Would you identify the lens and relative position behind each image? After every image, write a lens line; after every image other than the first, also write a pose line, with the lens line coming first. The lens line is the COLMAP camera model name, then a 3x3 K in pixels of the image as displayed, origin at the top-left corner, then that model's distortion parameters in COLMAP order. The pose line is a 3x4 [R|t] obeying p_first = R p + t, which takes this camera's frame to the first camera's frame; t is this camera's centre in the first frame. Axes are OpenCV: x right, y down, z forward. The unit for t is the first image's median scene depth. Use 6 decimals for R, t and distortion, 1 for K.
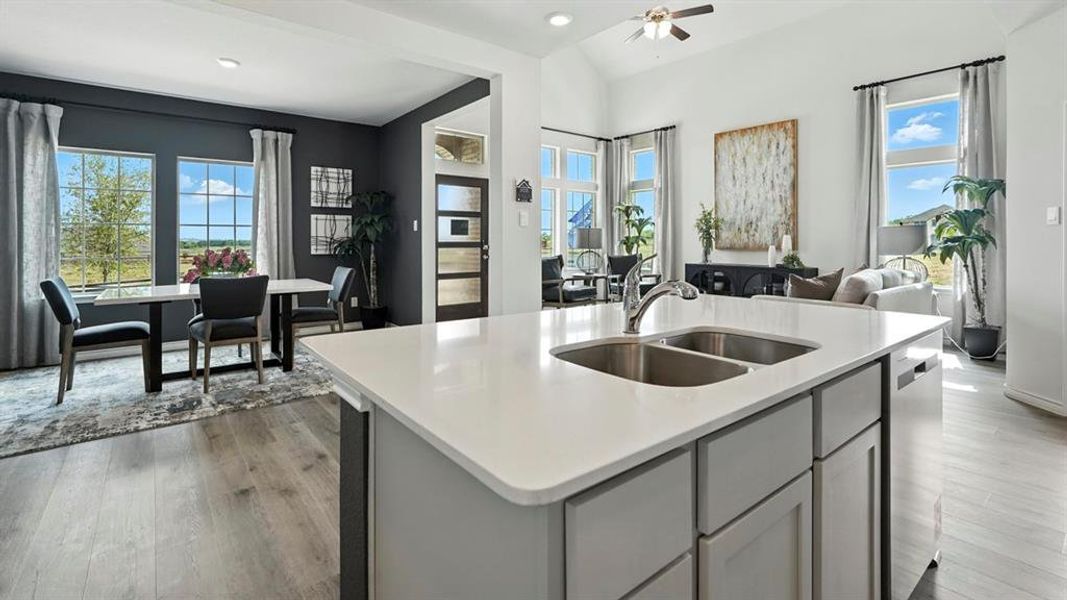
lens RADIAL K [[480.8, 0, 529.0], [0, 480.8, 243.2], [0, 0, 1]] dist [-0.016335, 0.011134]
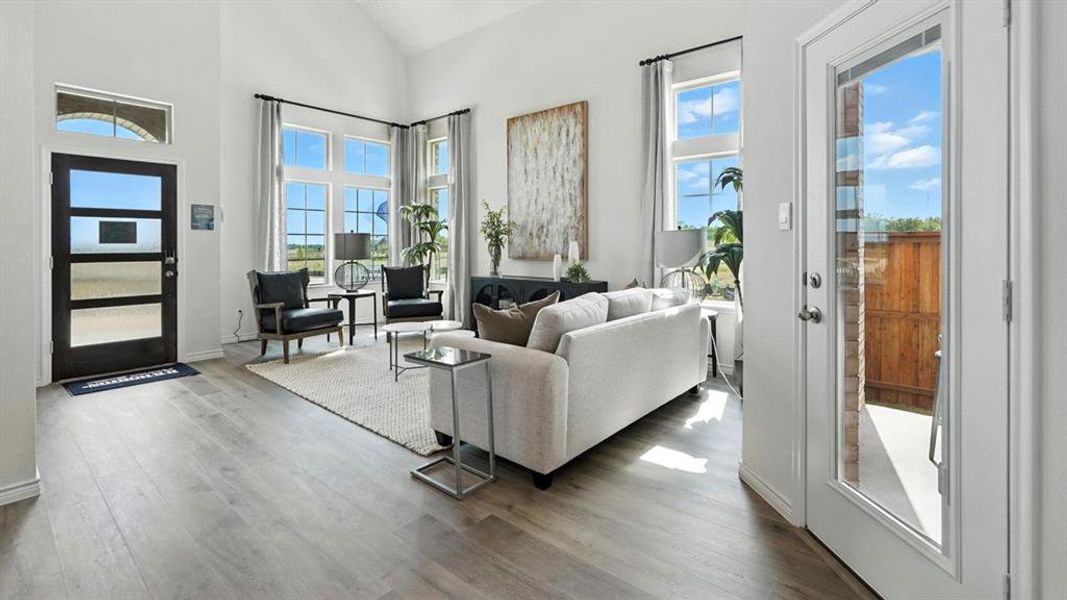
lens RADIAL K [[480.8, 0, 529.0], [0, 480.8, 243.2], [0, 0, 1]] dist [-0.016335, 0.011134]
pose [[0.983687, -0.003804, 0.179848, 0.293545], [0.005435, 0.999948, -0.008577, -0.007290], [-0.179806, 0.009415, 0.983657, 0.194419]]
